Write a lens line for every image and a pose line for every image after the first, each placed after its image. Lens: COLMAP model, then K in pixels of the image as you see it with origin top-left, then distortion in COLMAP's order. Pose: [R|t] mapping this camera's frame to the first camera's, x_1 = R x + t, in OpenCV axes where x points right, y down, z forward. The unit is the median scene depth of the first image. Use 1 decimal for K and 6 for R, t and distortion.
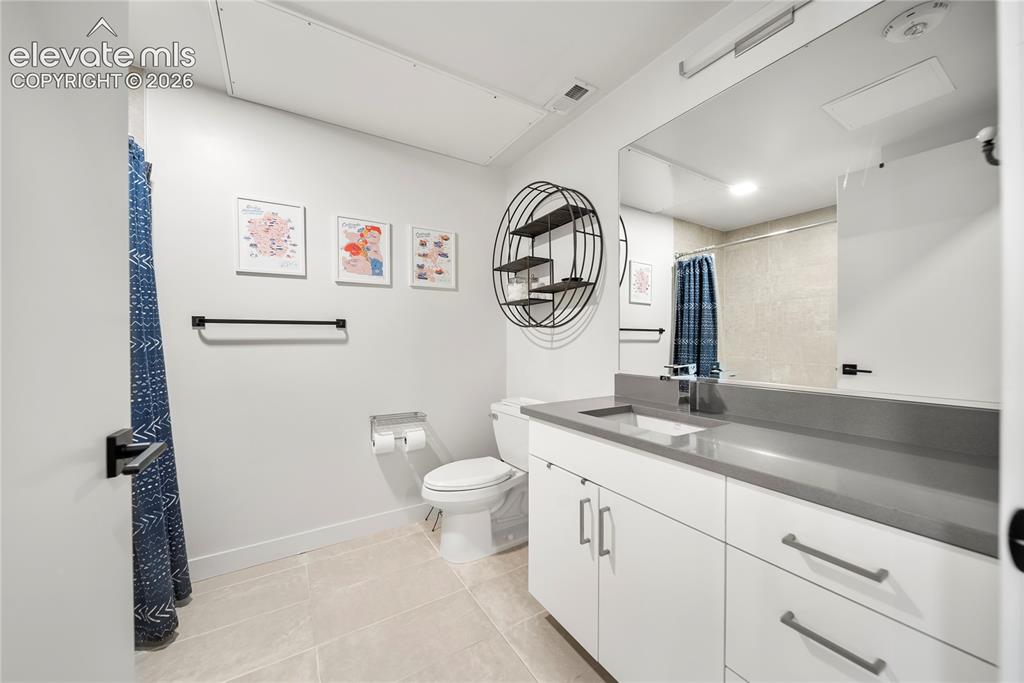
lens RADIAL K [[367.8, 0, 508.2], [0, 367.8, 348.0], [0, 0, 1]] dist [-0.000606, -0.001552]
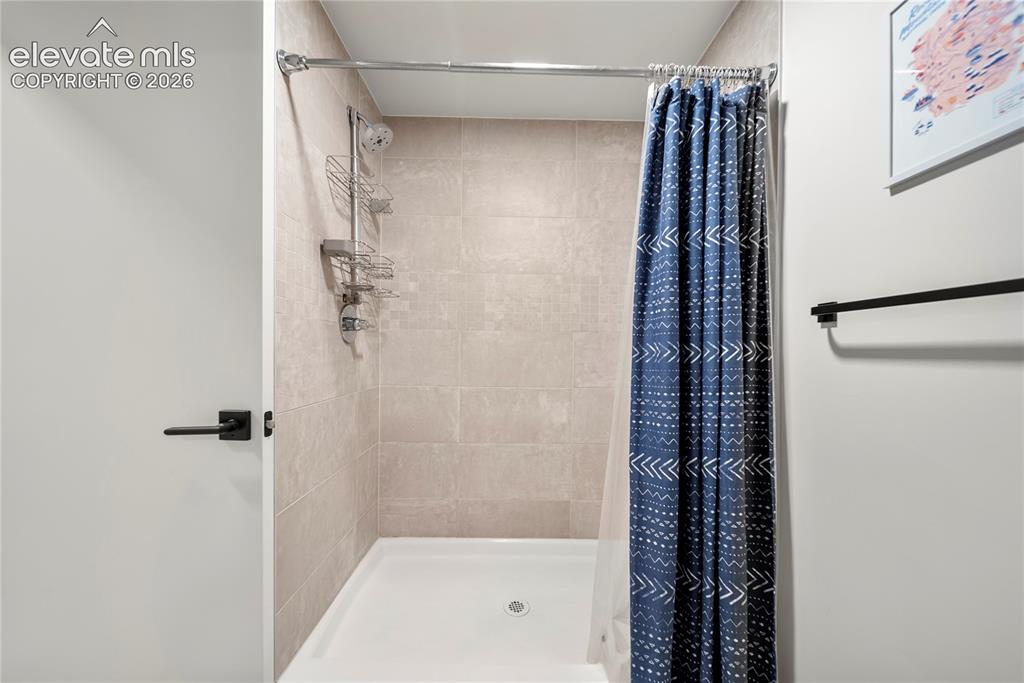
lens RADIAL K [[367.8, 0, 508.2], [0, 367.8, 348.0], [0, 0, 1]] dist [-0.000606, -0.001552]
pose [[-0.534886, 0.008920, -0.844877, -0.136252], [-0.016637, 0.999639, 0.021087, -0.023351], [0.844761, 0.025335, -0.534544, 0.850286]]
